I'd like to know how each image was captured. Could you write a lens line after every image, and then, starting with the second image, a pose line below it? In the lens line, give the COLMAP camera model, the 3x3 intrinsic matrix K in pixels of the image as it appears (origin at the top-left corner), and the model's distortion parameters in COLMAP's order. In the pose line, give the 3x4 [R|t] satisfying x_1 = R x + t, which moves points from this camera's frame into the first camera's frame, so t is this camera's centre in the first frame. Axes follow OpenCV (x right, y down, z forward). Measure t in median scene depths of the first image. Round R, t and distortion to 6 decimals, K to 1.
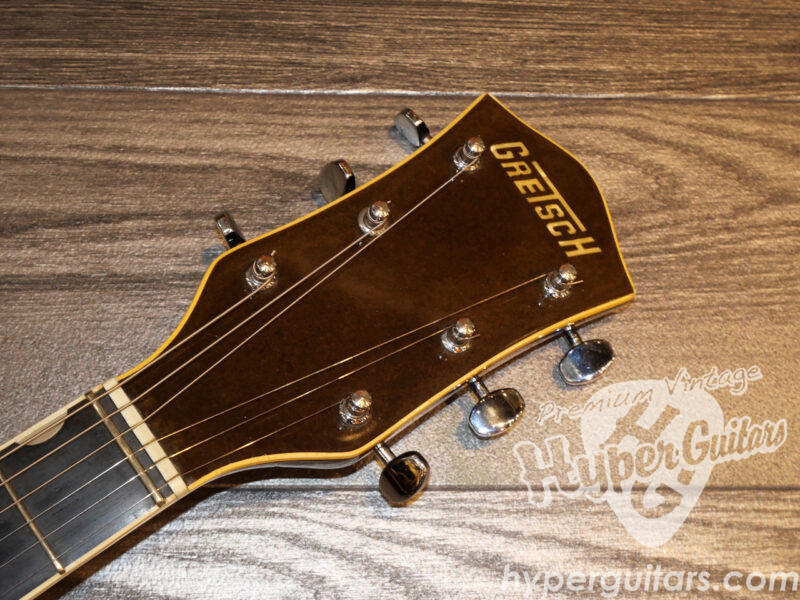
lens RADIAL K [[1500.7, 0, 404.7], [0, 1500.7, 296.1], [0, 0, 1]] dist [-0.009227, 0.000000]
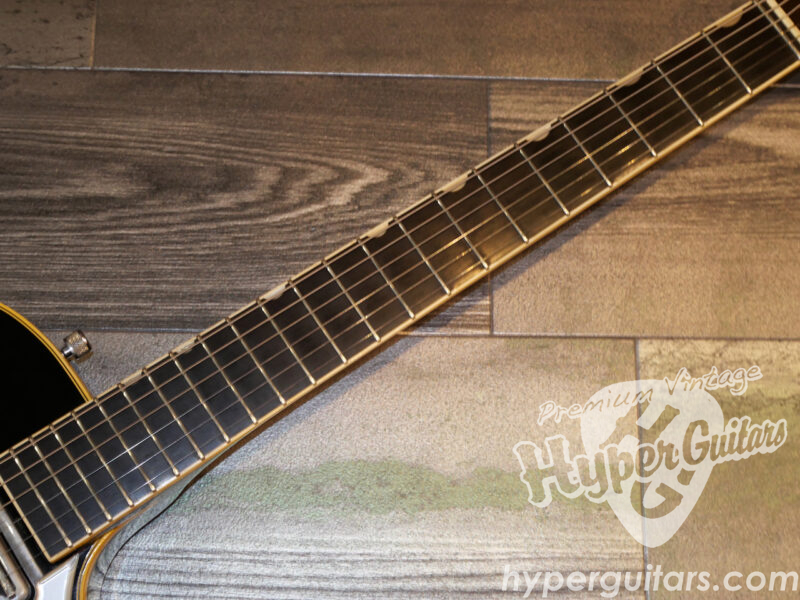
lens RADIAL K [[1500.7, 0, 396.4], [0, 1500.7, 300.6], [0, 0, 1]] dist [-0.009227, 0.000000]
pose [[0.999930, 0.009976, 0.006344, -0.521036], [-0.009909, 0.999896, -0.010476, 0.357877], [-0.006447, 0.010413, 0.999925, -0.591299]]
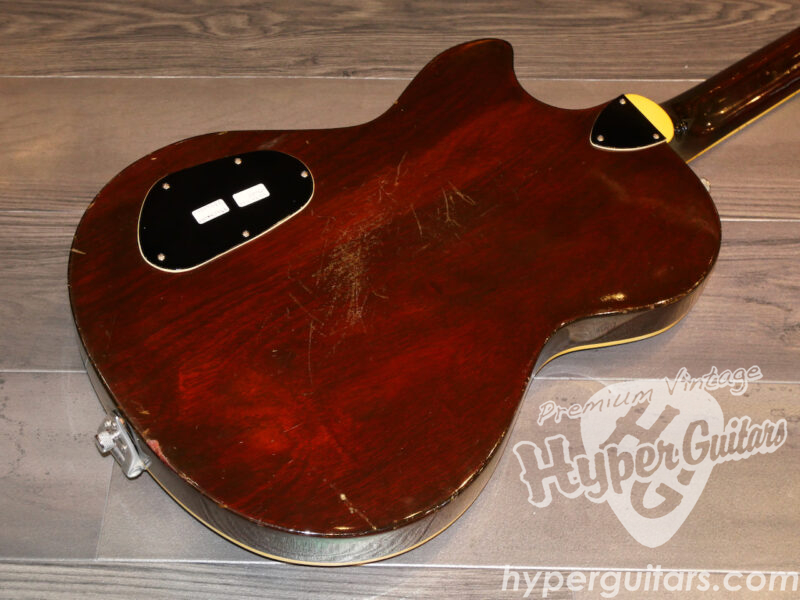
lens RADIAL K [[1500.7, 0, 396.6], [0, 1500.7, 297.2], [0, 0, 1]] dist [-0.009227, 0.000000]
pose [[0.997365, -0.008557, -0.072039, -0.967771], [-0.018443, 0.930489, -0.365855, 1.500692], [0.070162, 0.366219, 0.927880, -1.144553]]
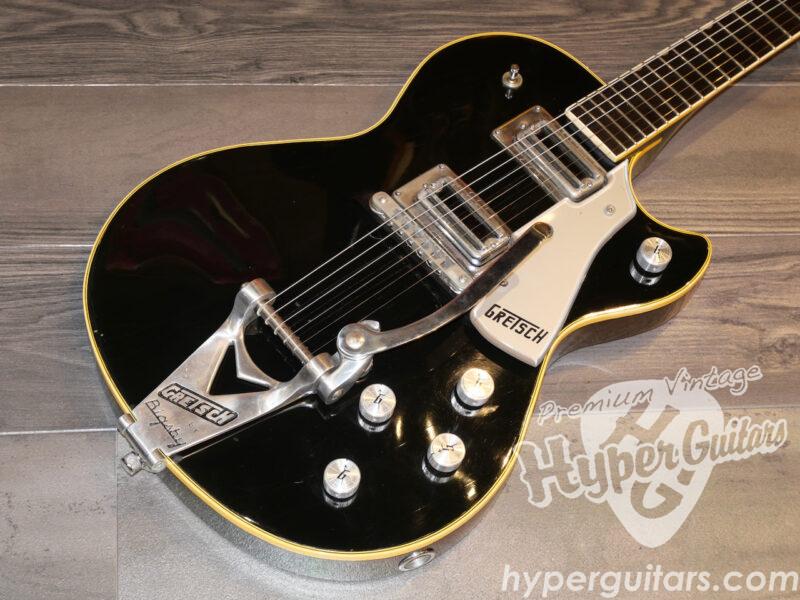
lens RADIAL K [[1500.7, 0, 401.0], [0, 1500.7, 299.7], [0, 0, 1]] dist [-0.009227, 0.000000]
pose [[0.991588, -0.039916, 0.123122, -1.327831], [0.071231, 0.962538, -0.261623, 1.238910], [-0.108067, 0.268192, 0.957285, -1.166729]]
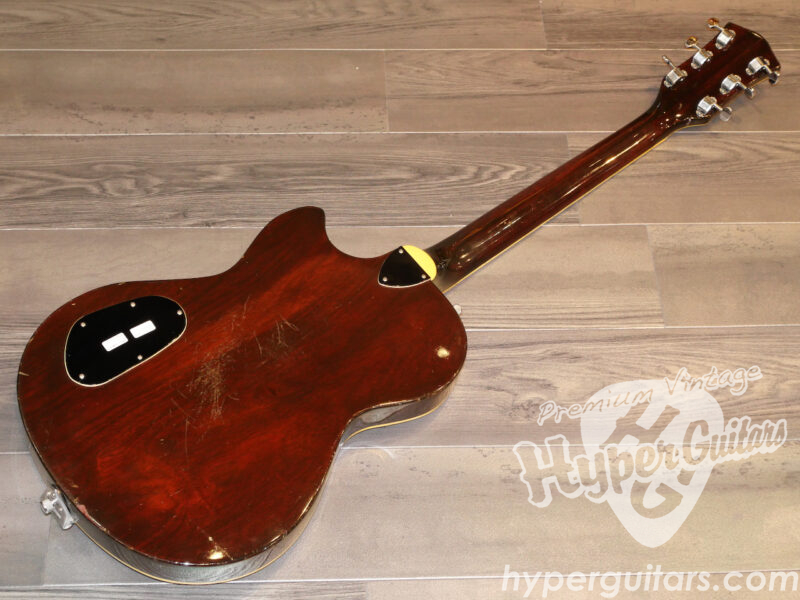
lens RADIAL K [[1428.4, 0, 396.2], [0, 1428.4, 291.5], [0, 0, 1]] dist [-0.006268, 0.000000]
pose [[0.999374, -0.030091, 0.018618, -0.870060], [0.034846, 0.928426, -0.369880, 1.609464], [-0.006155, 0.370297, 0.928893, -1.898664]]
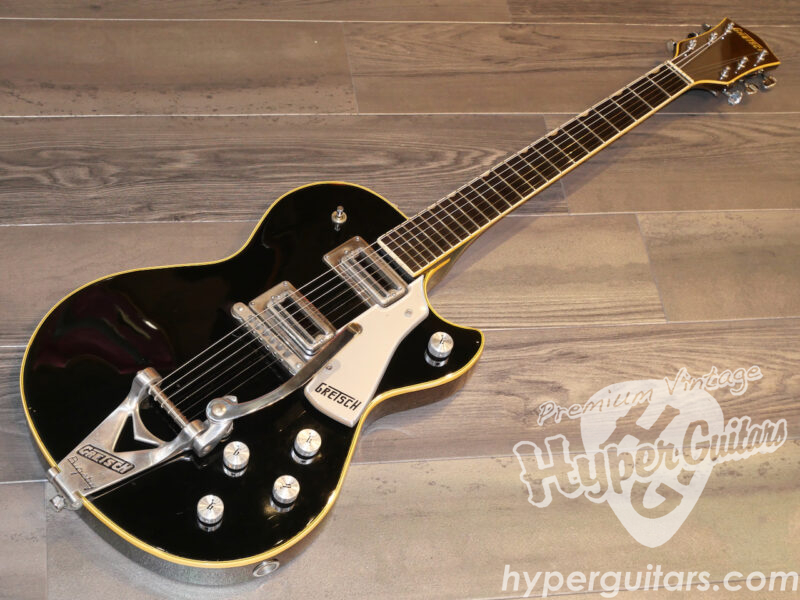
lens RADIAL K [[1500.7, 0, 401.3], [0, 1500.7, 302.3], [0, 0, 1]] dist [-0.009227, 0.000000]
pose [[0.981743, -0.049768, 0.183589, -1.315566], [0.106828, 0.942834, -0.315676, 1.457999], [-0.157383, 0.329525, 0.930937, -1.843931]]
